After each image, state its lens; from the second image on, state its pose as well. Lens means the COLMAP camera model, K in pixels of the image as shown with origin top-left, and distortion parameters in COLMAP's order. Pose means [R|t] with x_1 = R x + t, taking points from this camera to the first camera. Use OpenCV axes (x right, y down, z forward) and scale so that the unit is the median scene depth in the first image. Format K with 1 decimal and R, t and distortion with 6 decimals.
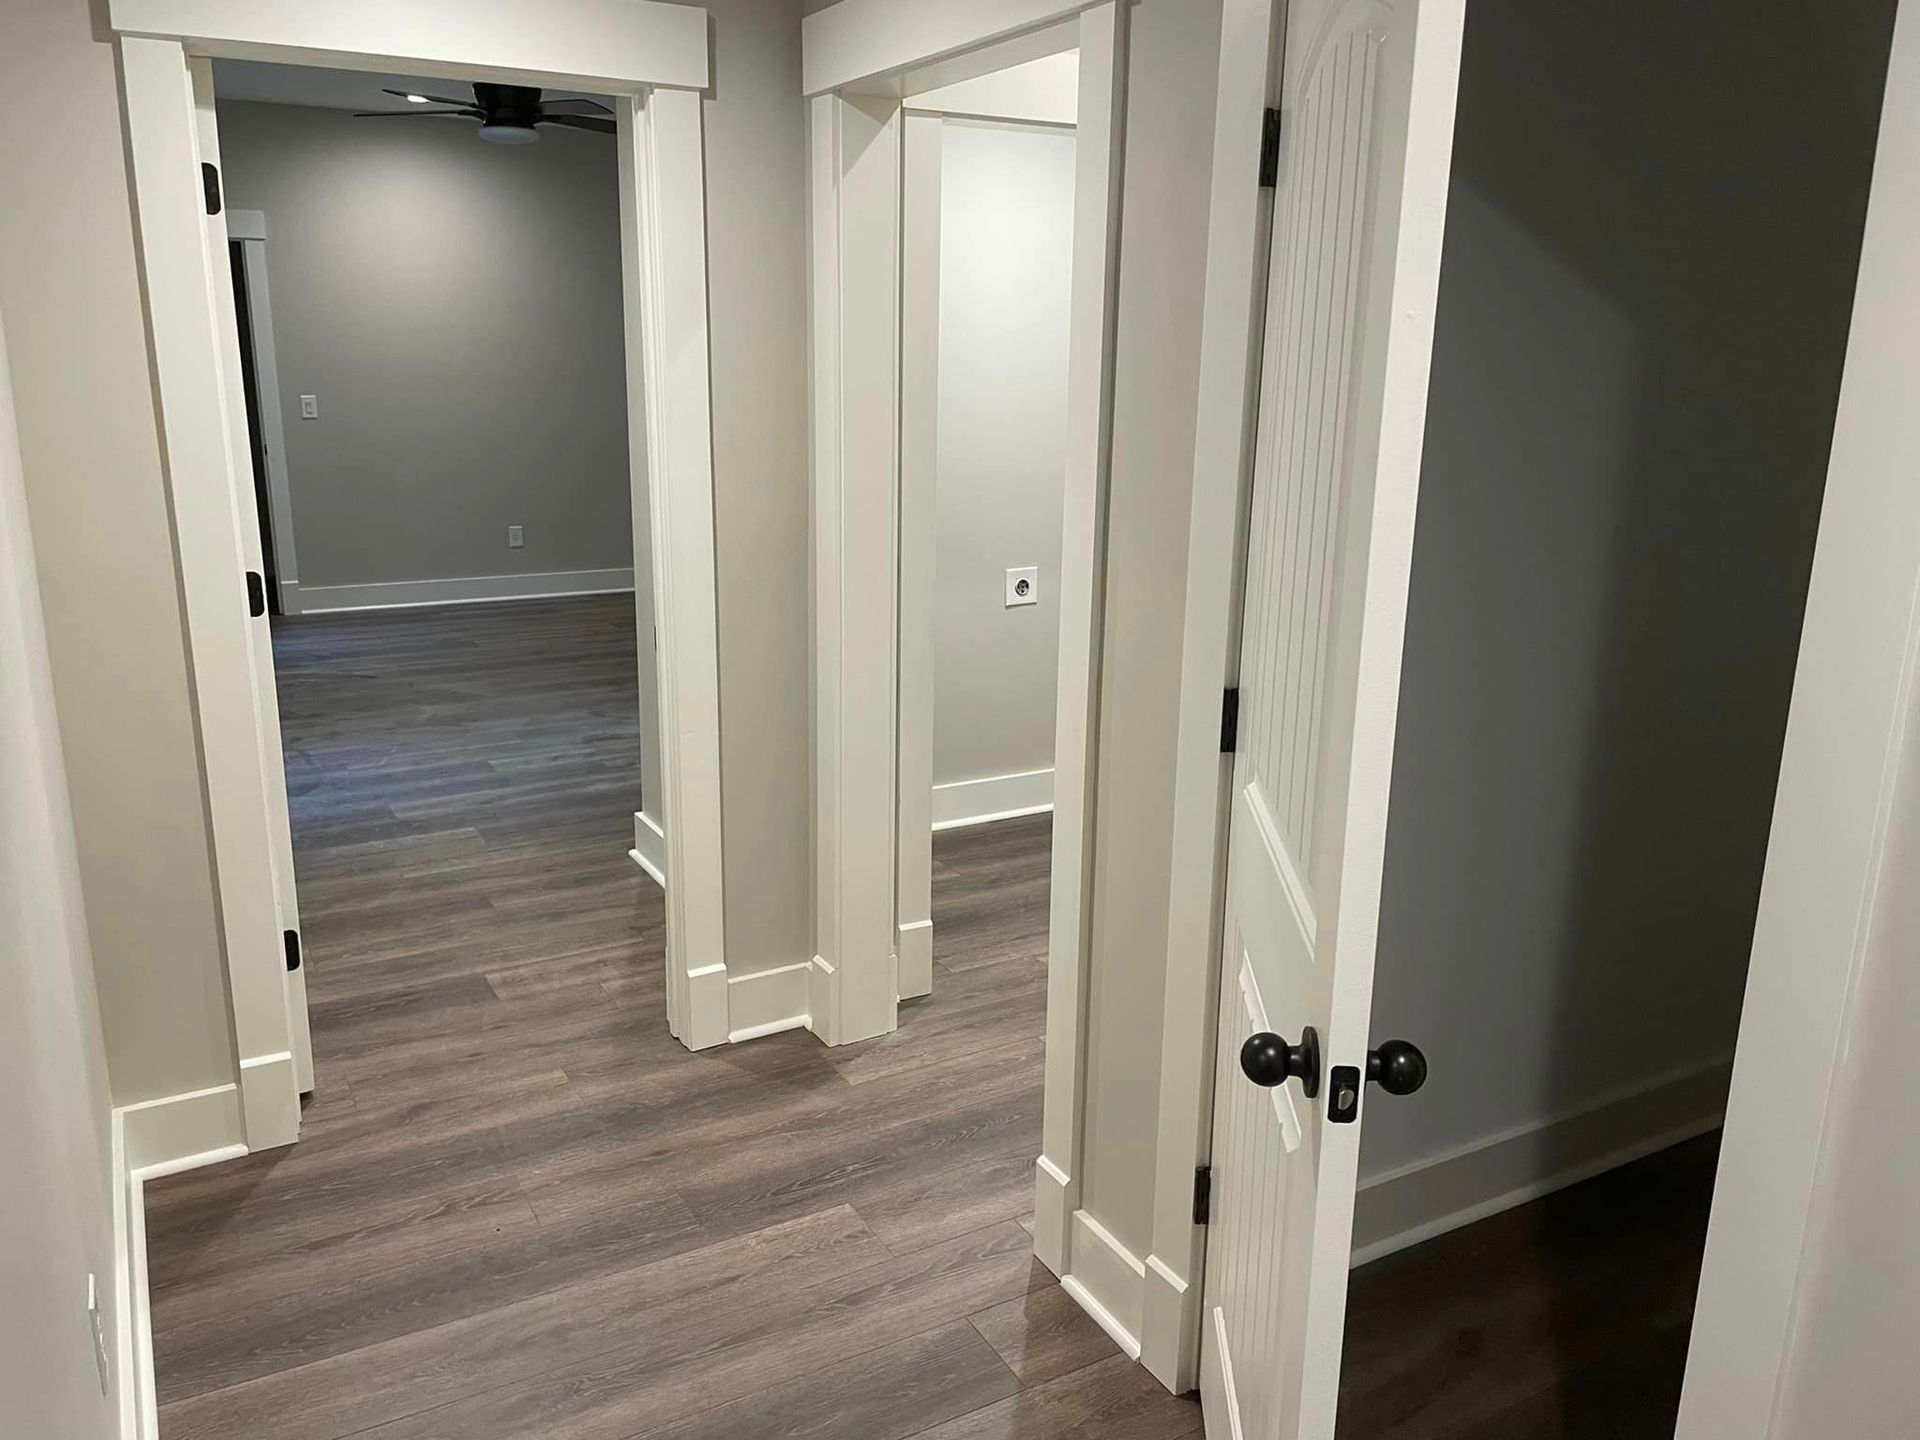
lens RADIAL K [[1458.5, 0, 951.0], [0, 1458.5, 718.3], [0, 0, 1]] dist [0.071661, -0.049550]
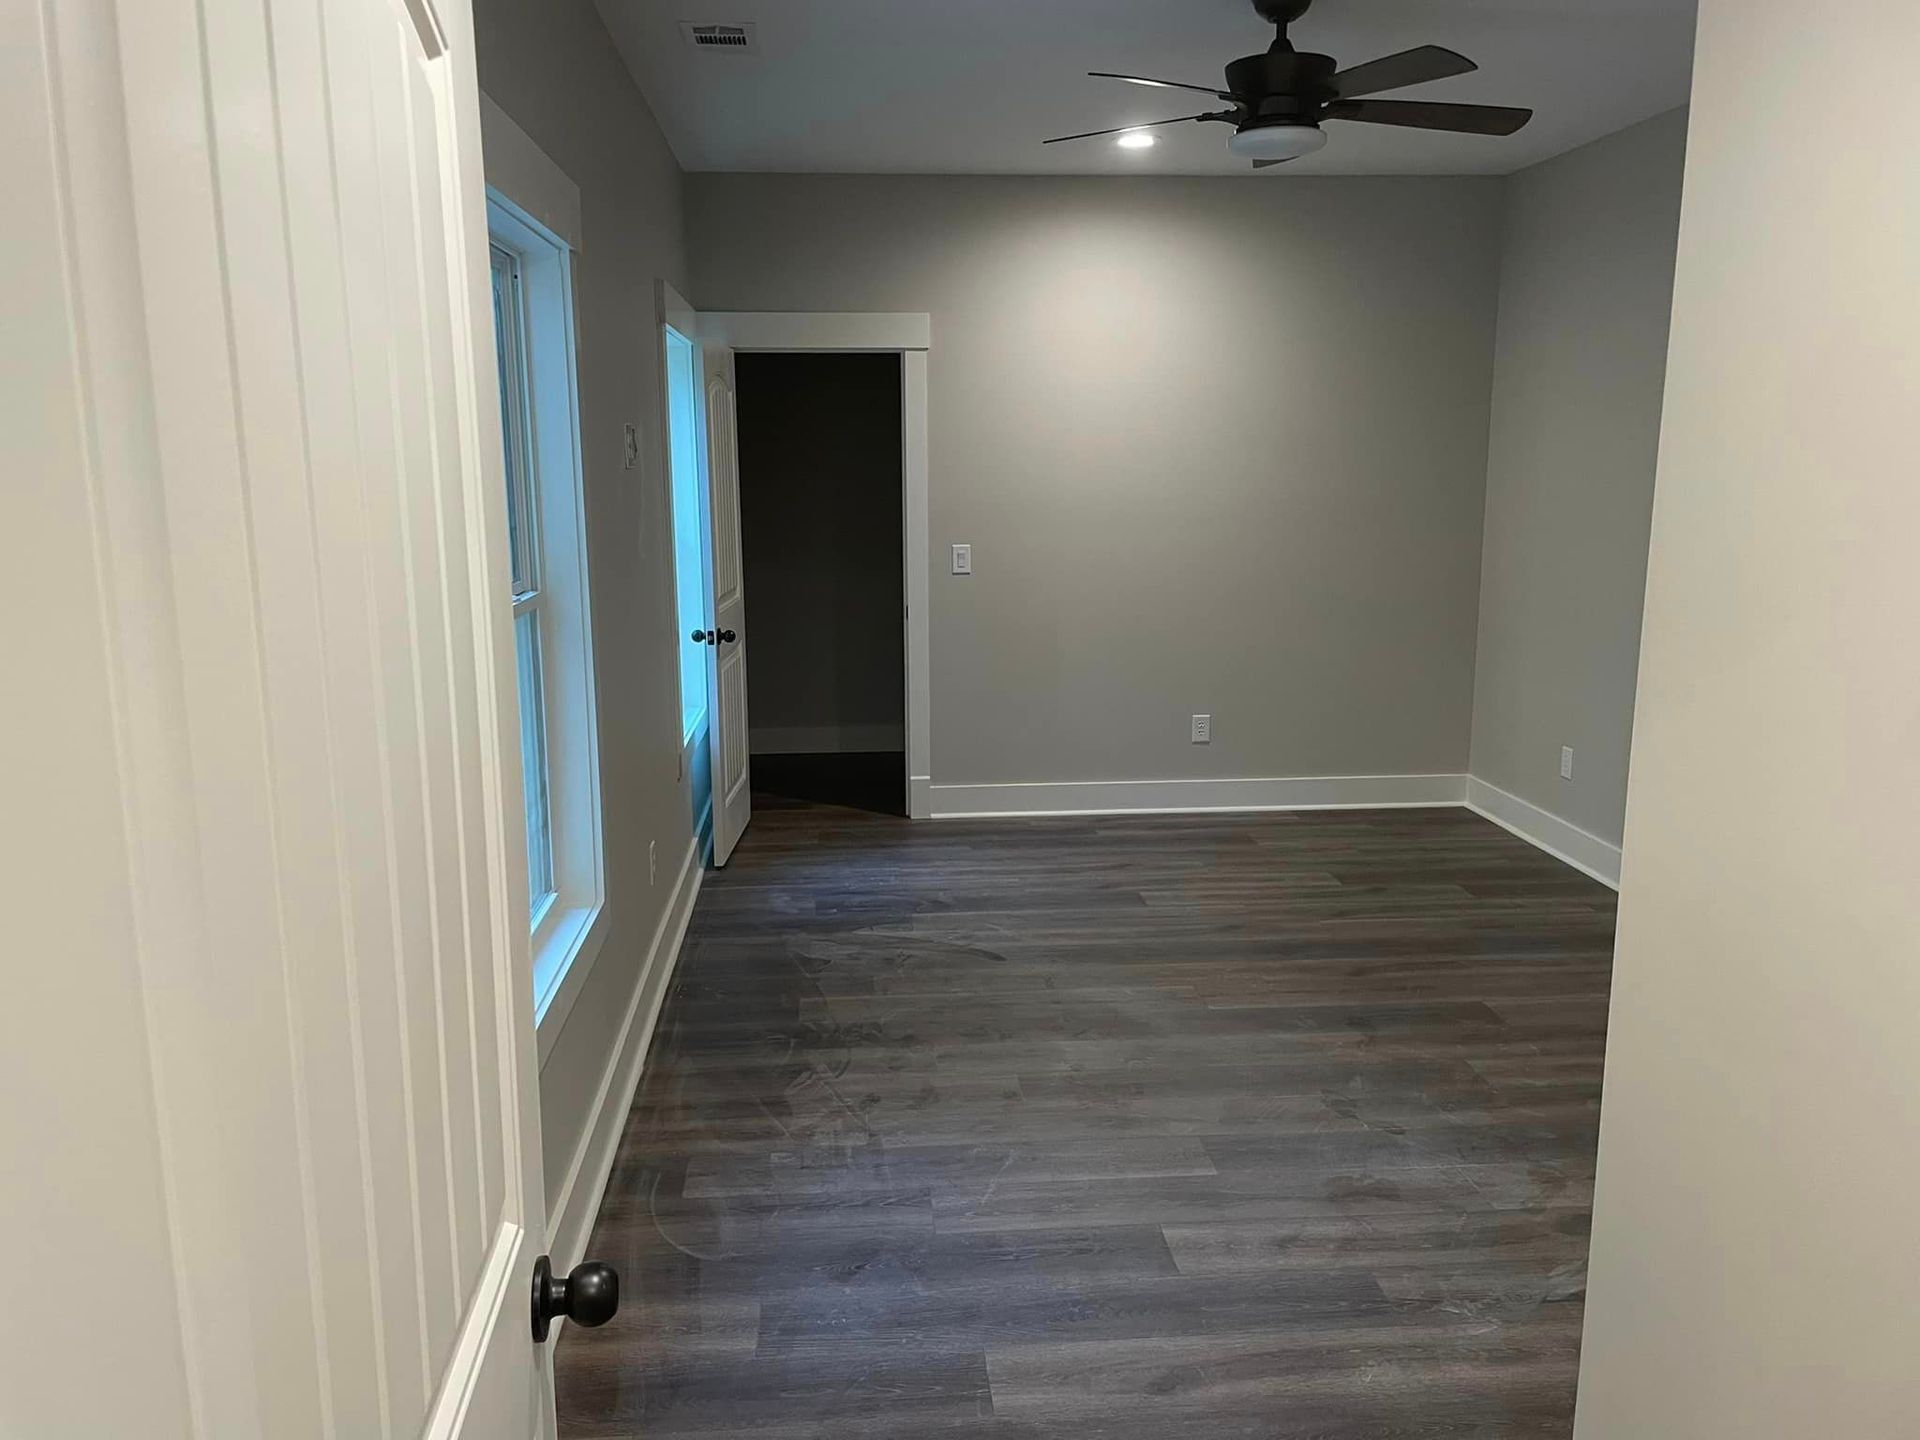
lens RADIAL K [[1458.5, 0, 960.8], [0, 1458.5, 714.9], [0, 0, 1]] dist [0.071661, -0.049550]
pose [[0.910461, 0.056066, -0.409777, -0.156853], [-0.087206, 0.994519, -0.057687, -0.115247], [0.404297, 0.088257, 0.910360, 0.418826]]
